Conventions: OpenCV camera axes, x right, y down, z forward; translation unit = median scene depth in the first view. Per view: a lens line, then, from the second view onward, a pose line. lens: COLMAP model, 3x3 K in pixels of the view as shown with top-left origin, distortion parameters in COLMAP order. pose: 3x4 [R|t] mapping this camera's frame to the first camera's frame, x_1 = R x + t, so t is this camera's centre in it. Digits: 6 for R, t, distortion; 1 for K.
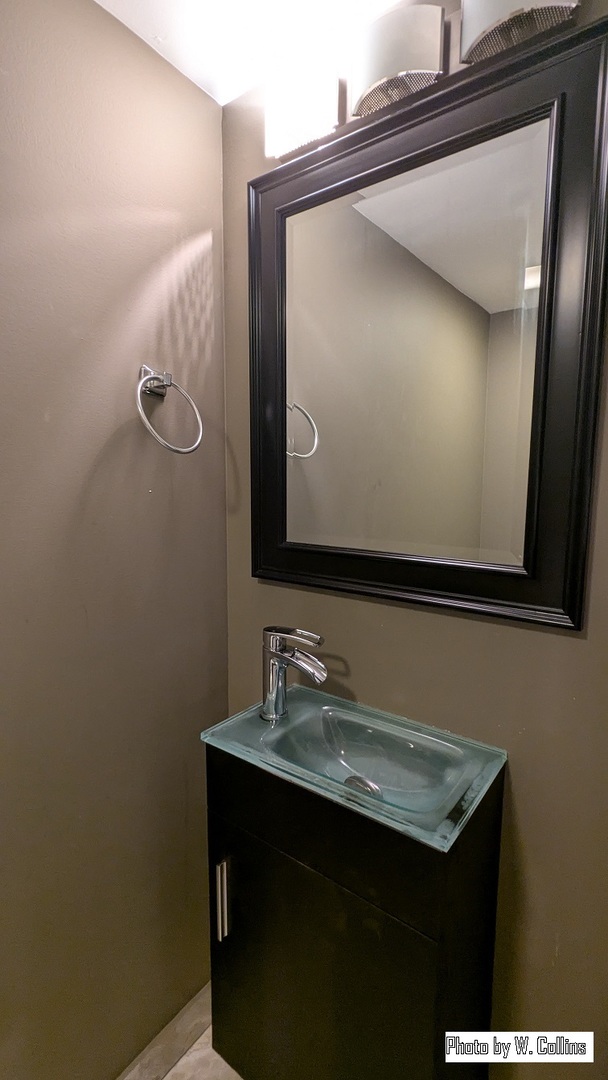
lens RADIAL K [[508.1, 0, 307.9], [0, 508.1, 533.3], [0, 0, 1]] dist [0.000508, 0.001610]
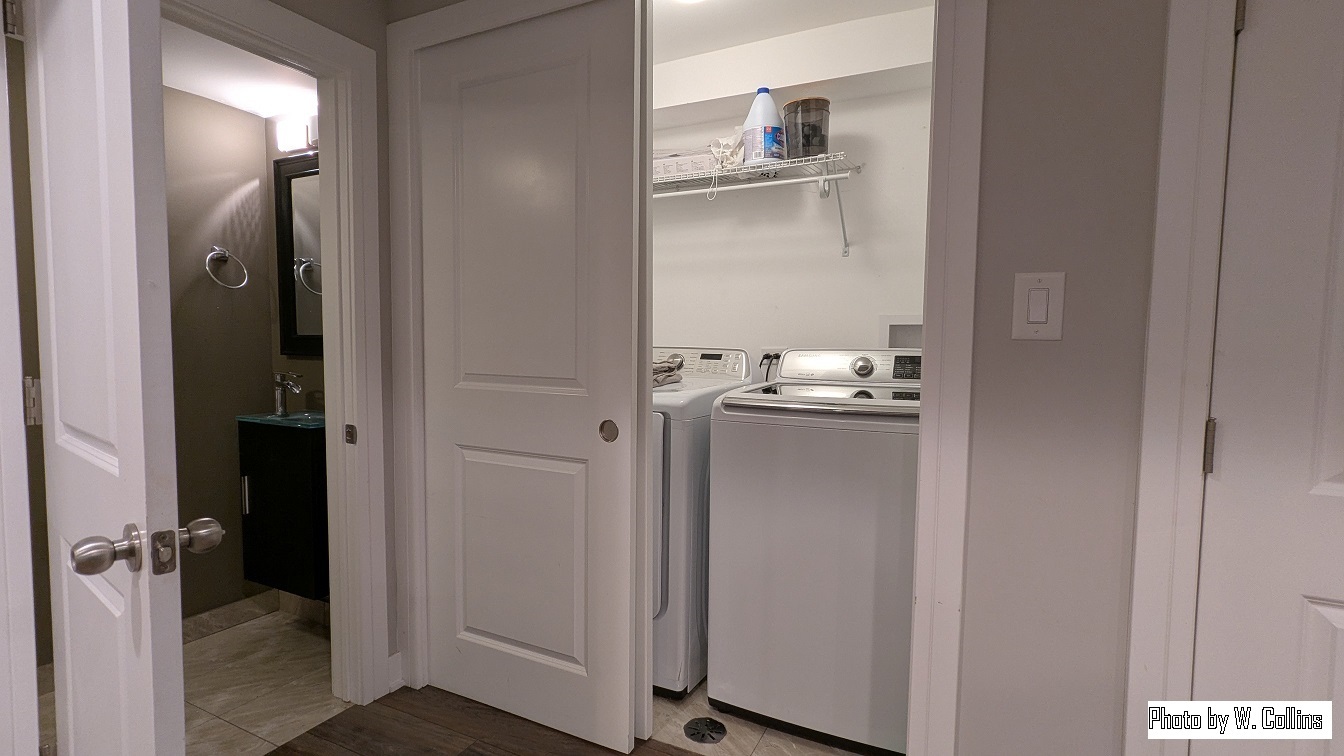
lens RADIAL K [[632.3, 0, 667.5], [0, 632.3, 385.3], [0, 0, 1]] dist [0.000508, 0.001610]
pose [[0.985806, -0.004082, 0.167836, 0.985188], [0.012583, 0.998689, -0.049617, 0.358871], [-0.167414, 0.051024, 0.984565, -1.688213]]
